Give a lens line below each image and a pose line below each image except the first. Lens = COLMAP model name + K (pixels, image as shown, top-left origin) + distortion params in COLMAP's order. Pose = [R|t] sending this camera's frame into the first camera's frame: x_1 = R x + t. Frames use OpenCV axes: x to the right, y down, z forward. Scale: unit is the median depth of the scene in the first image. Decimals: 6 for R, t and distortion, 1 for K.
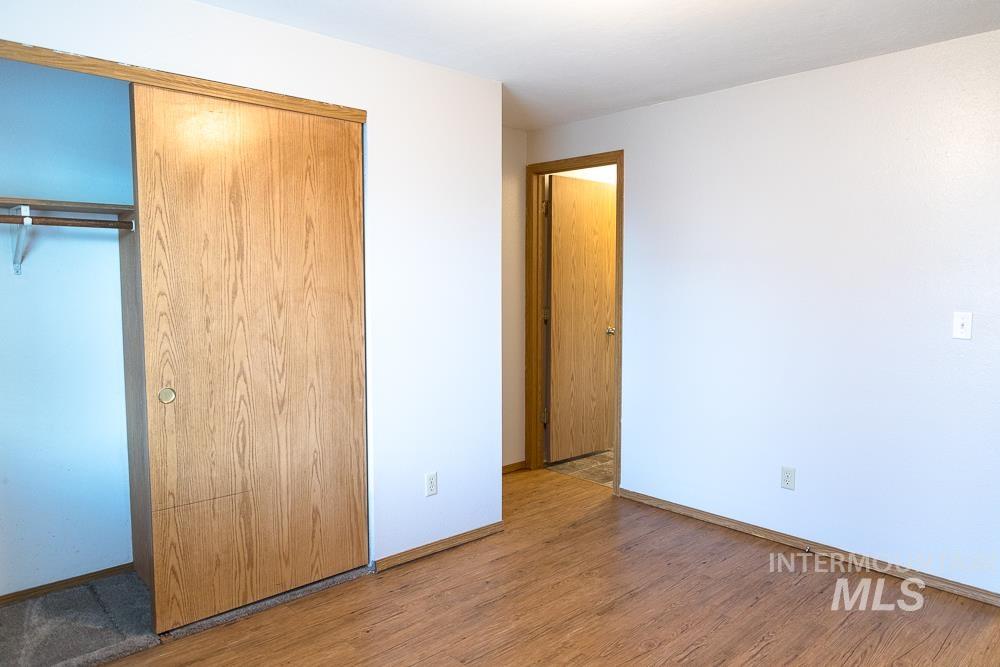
lens RADIAL K [[671.9, 0, 498.9], [0, 671.9, 330.7], [0, 0, 1]] dist [-0.001576, 0.002041]
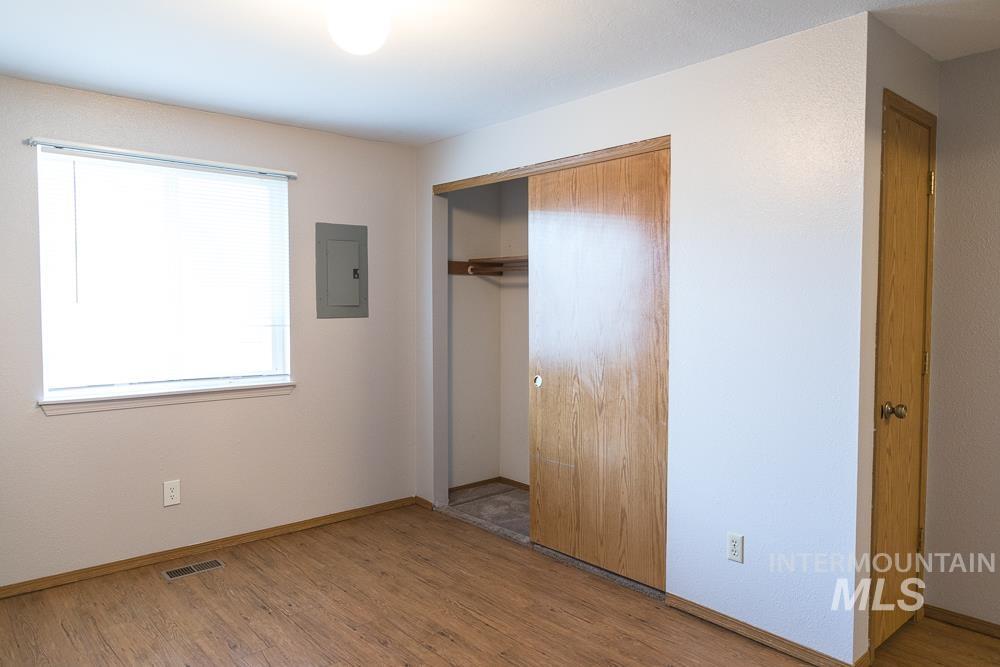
lens RADIAL K [[680.7, 0, 501.6], [0, 680.7, 330.9], [0, 0, 1]] dist [-0.002316, -0.000325]
pose [[-0.021037, 0.043445, -0.998834, 0.843237], [-0.079723, 0.995801, 0.044992, -0.063045], [0.996595, 0.080577, -0.017485, 0.801403]]
